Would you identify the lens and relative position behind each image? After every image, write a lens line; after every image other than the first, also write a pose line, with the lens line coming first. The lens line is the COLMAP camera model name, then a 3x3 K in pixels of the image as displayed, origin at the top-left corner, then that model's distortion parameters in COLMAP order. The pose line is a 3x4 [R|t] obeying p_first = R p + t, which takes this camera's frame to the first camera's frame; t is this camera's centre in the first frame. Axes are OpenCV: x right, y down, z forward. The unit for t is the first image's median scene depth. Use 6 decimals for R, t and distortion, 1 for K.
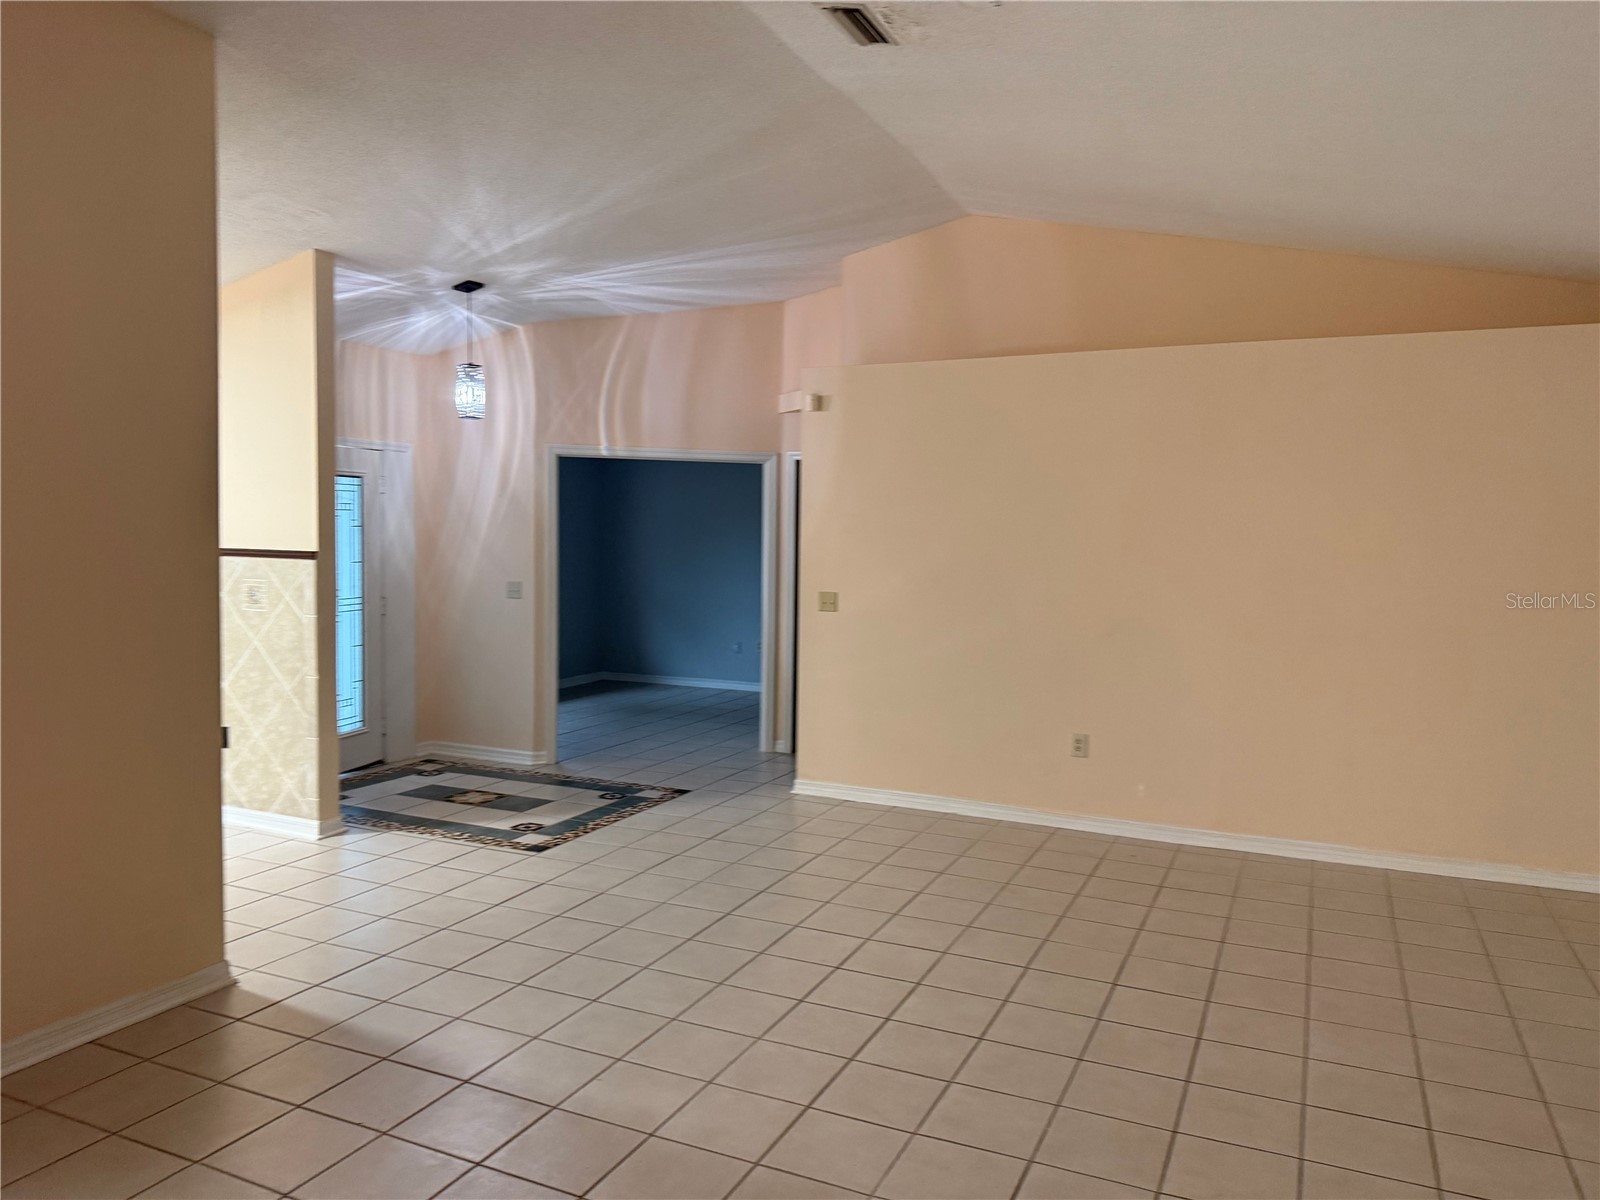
lens RADIAL K [[1106.6, 0, 817.8], [0, 1106.6, 567.1], [0, 0, 1]] dist [-0.003982, -0.045568]
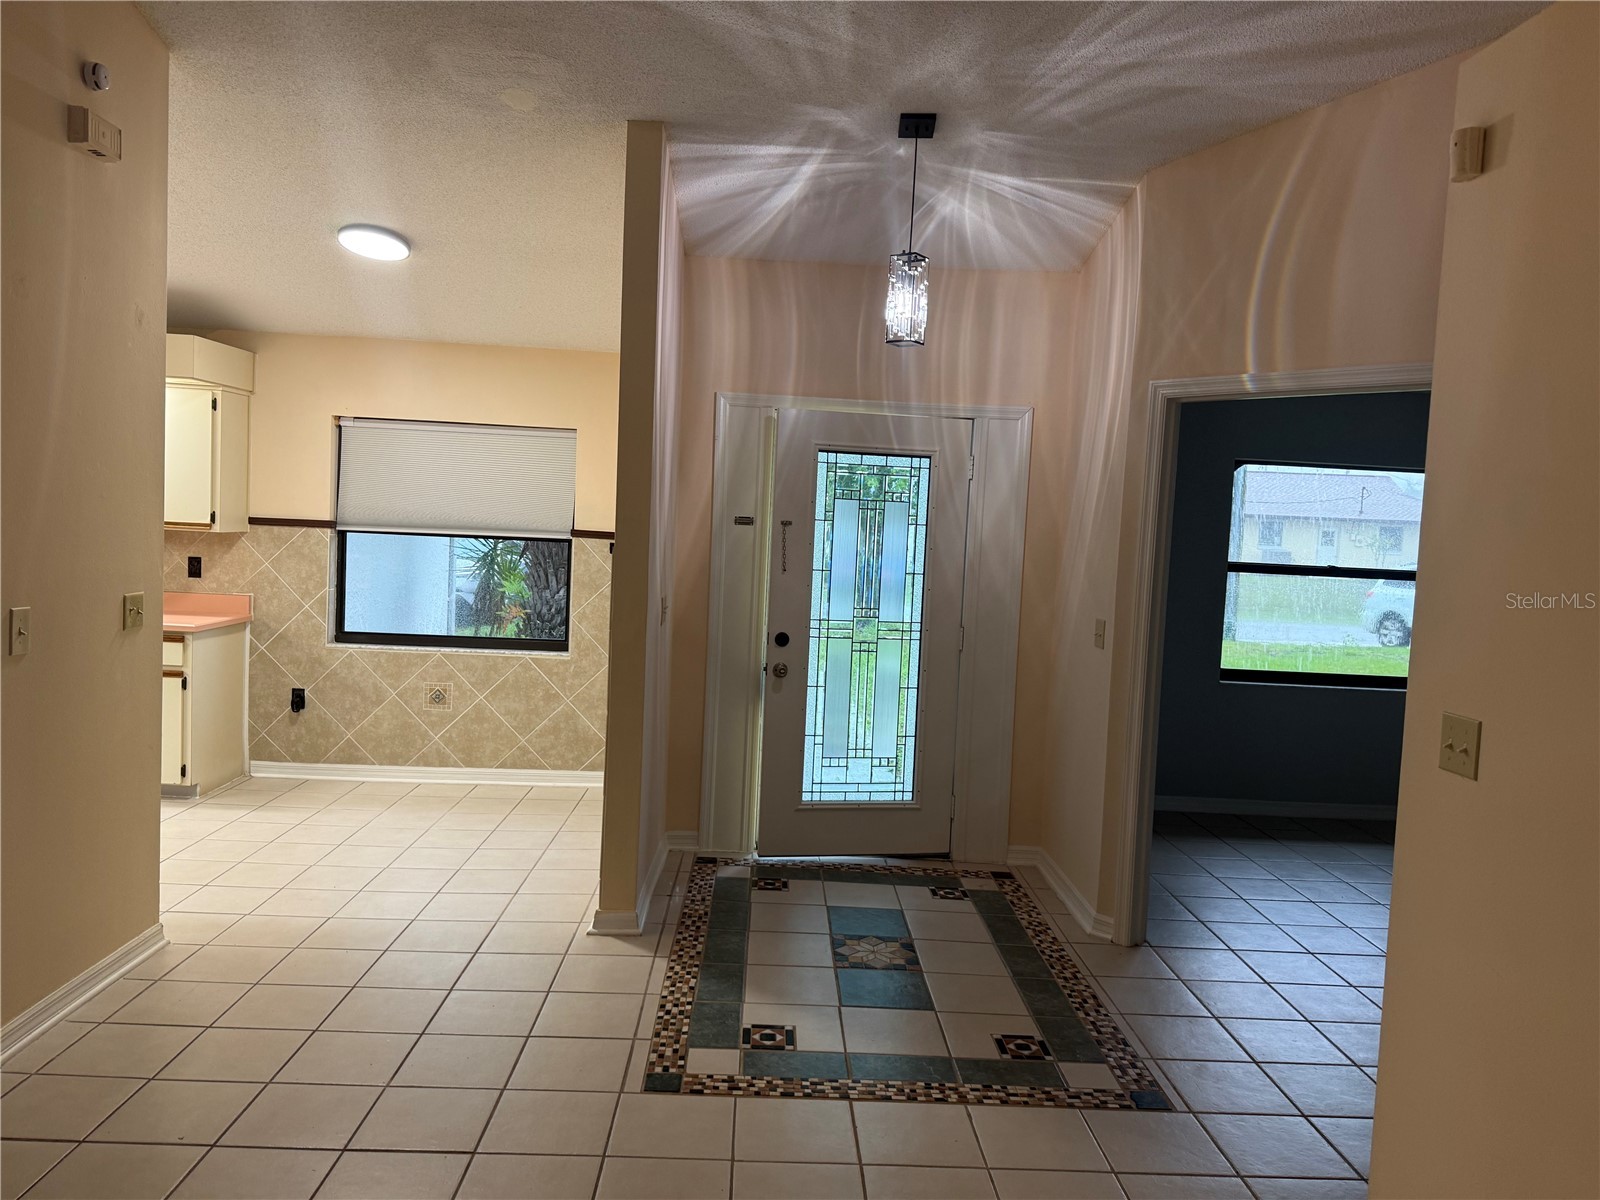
lens RADIAL K [[1106.6, 0, 767.6], [0, 1106.6, 615.3], [0, 0, 1]] dist [-0.003982, -0.045568]
pose [[0.422383, 0.076605, -0.903174, 0.234835], [-0.053204, 0.996800, 0.059665, -0.018557], [0.904855, 0.022851, 0.425107, 0.716932]]
